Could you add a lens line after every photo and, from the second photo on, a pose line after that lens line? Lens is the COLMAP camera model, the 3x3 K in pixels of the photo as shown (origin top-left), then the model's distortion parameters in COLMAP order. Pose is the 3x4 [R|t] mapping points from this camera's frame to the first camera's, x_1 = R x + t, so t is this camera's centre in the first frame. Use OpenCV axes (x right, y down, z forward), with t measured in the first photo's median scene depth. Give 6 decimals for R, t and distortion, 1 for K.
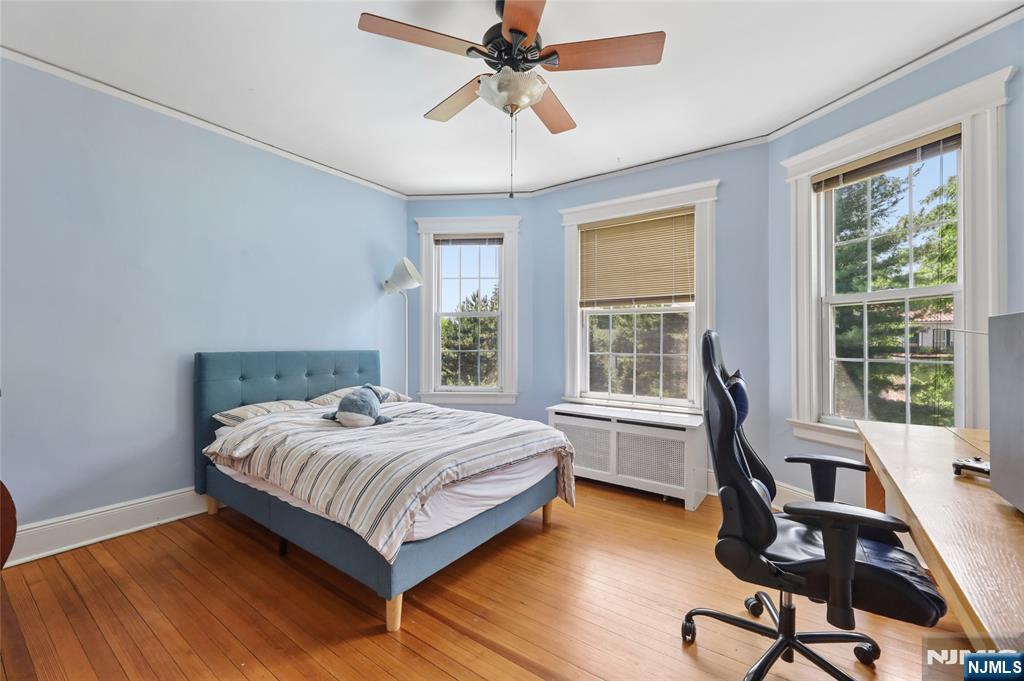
lens RADIAL K [[419.4, 0, 509.8], [0, 419.4, 341.5], [0, 0, 1]] dist [0.001130, -0.001415]
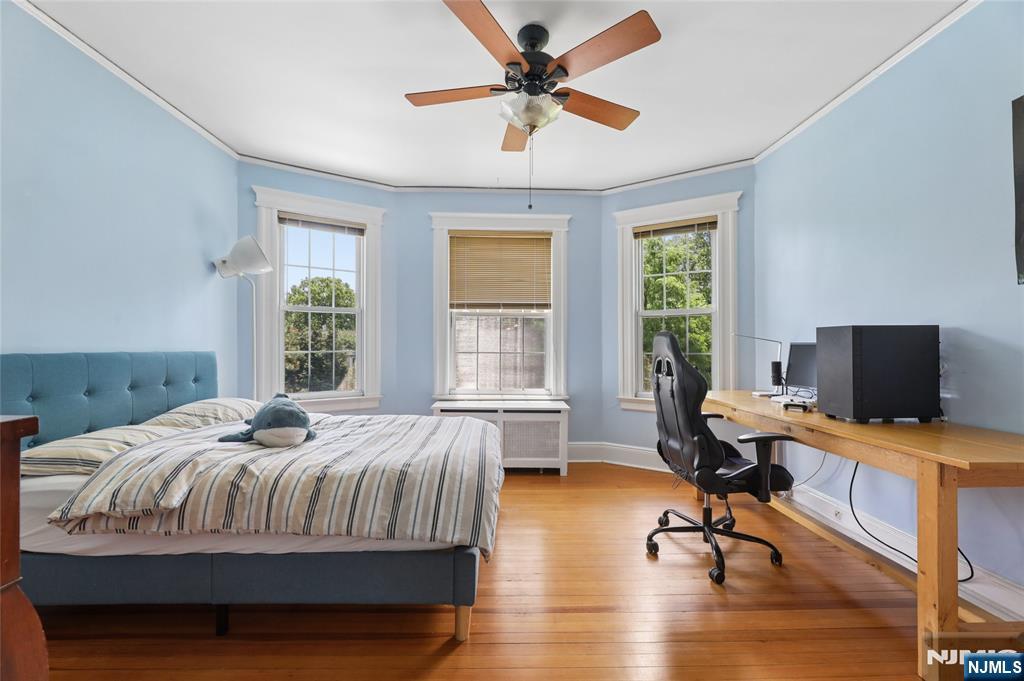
lens RADIAL K [[419.4, 0, 508.6], [0, 419.4, 342.1], [0, 0, 1]] dist [0.001130, -0.001415]
pose [[0.794803, 0.004584, 0.606850, -0.397265], [-0.001886, 0.999985, -0.005084, 0.007983], [-0.606864, 0.002897, 0.794800, 0.088181]]
